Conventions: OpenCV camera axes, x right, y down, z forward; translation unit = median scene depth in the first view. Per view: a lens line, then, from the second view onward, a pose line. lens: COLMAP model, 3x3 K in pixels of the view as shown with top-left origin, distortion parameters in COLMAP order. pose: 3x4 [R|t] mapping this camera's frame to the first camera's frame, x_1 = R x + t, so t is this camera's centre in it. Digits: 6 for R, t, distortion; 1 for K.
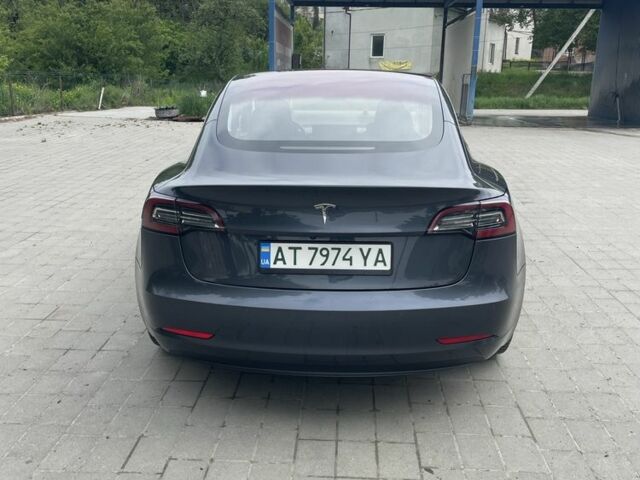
lens RADIAL K [[652.9, 0, 320.0], [0, 652.9, 240.0], [0, 0, 1]] dist [0.045748, -0.009082]
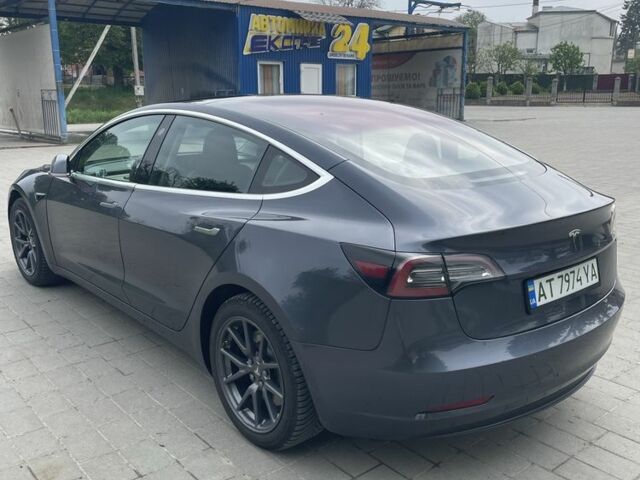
lens RADIAL K [[652.9, 0, 320.0], [0, 652.9, 240.0], [0, 0, 1]] dist [0.045748, -0.009082]
pose [[0.728324, -0.170125, 0.663778, -0.156655], [0.181659, 0.981967, 0.052352, -0.027066], [-0.660715, 0.082452, 0.746095, 0.081321]]
